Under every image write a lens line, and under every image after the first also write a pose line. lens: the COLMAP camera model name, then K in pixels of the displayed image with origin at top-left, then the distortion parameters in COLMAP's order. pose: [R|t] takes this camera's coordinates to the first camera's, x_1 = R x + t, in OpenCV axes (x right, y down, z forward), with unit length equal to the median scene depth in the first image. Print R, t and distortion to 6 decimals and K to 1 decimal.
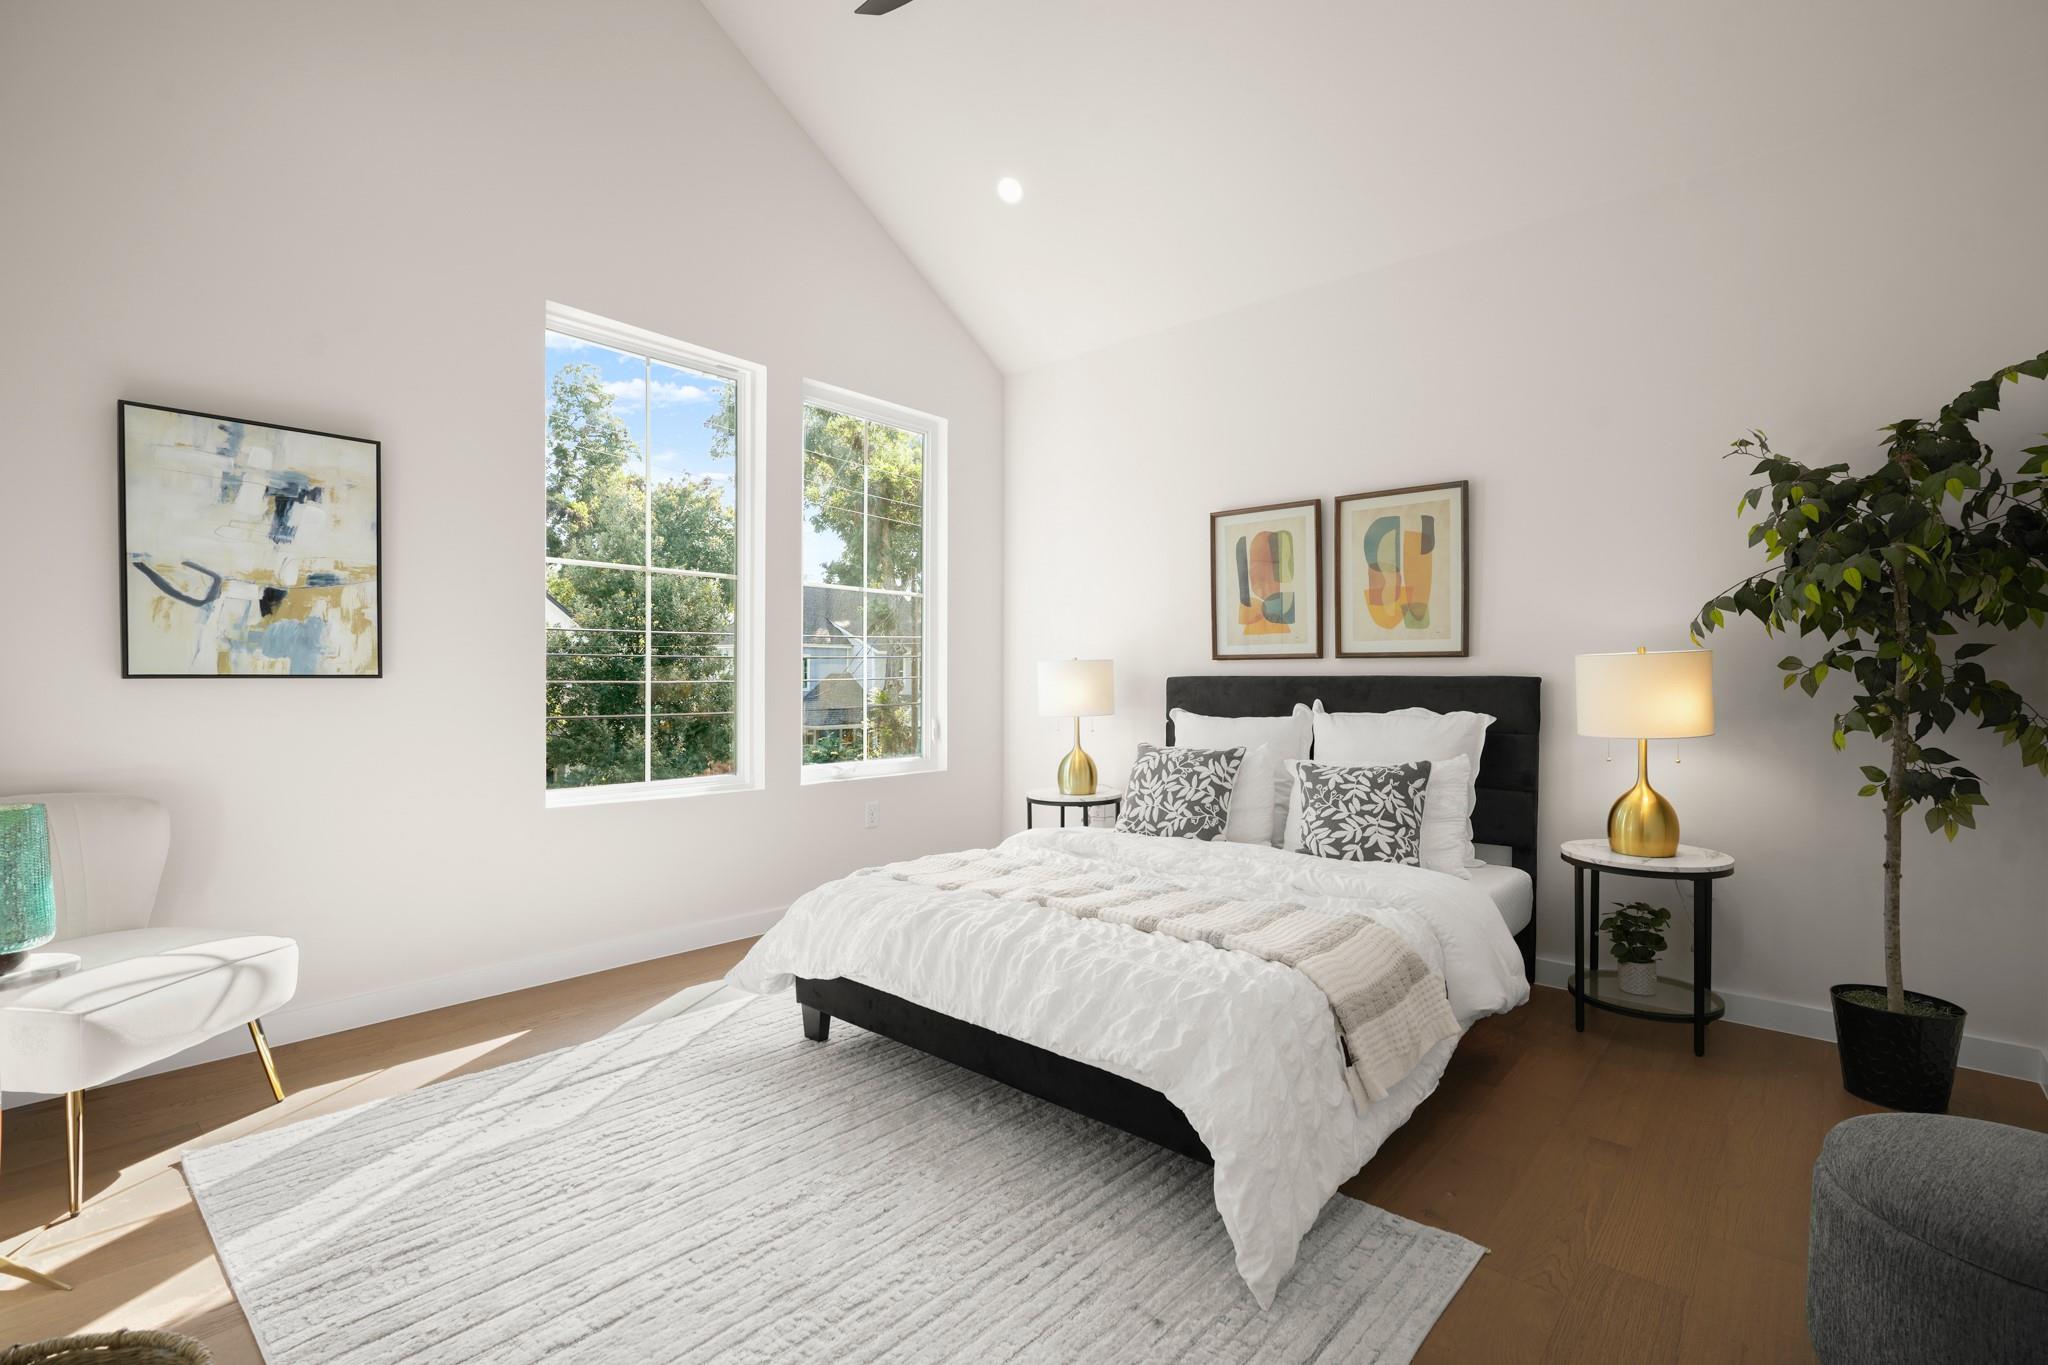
lens RADIAL K [[932.0, 0, 1024.2], [0, 932.0, 677.8], [0, 0, 1]] dist [-0.002016, 0.001427]
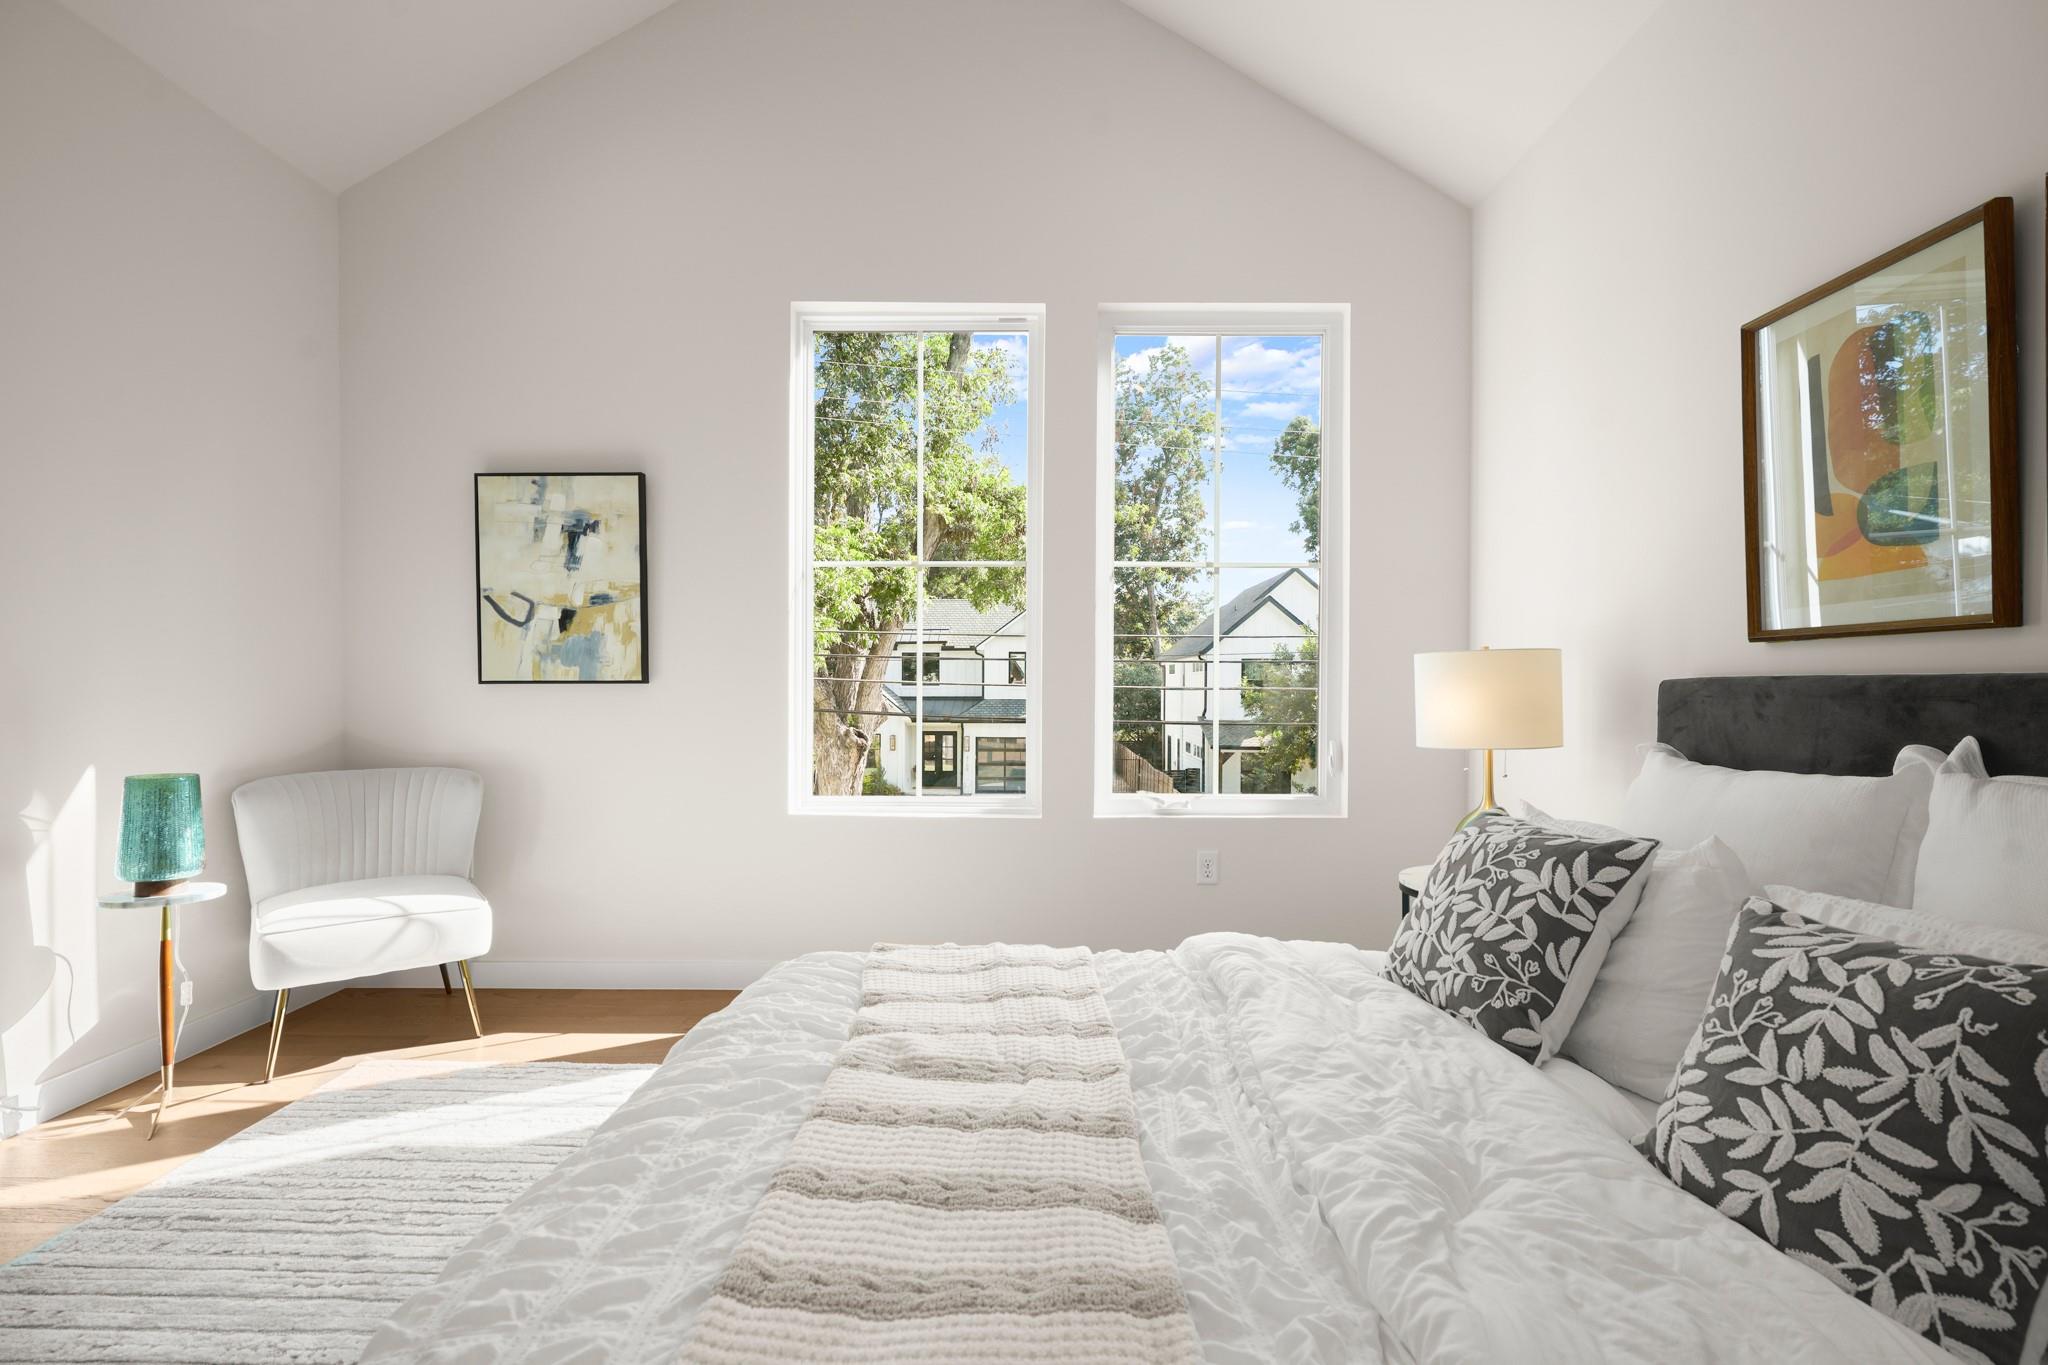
lens RADIAL K [[932.0, 0, 1022.3], [0, 932.0, 688.2], [0, 0, 1]] dist [-0.002016, 0.001427]
pose [[0.652348, 0.002248, -0.757916, 0.433455], [0.001267, 0.999991, 0.004056, 0.002105], [0.757919, -0.003606, 0.652339, 0.580298]]
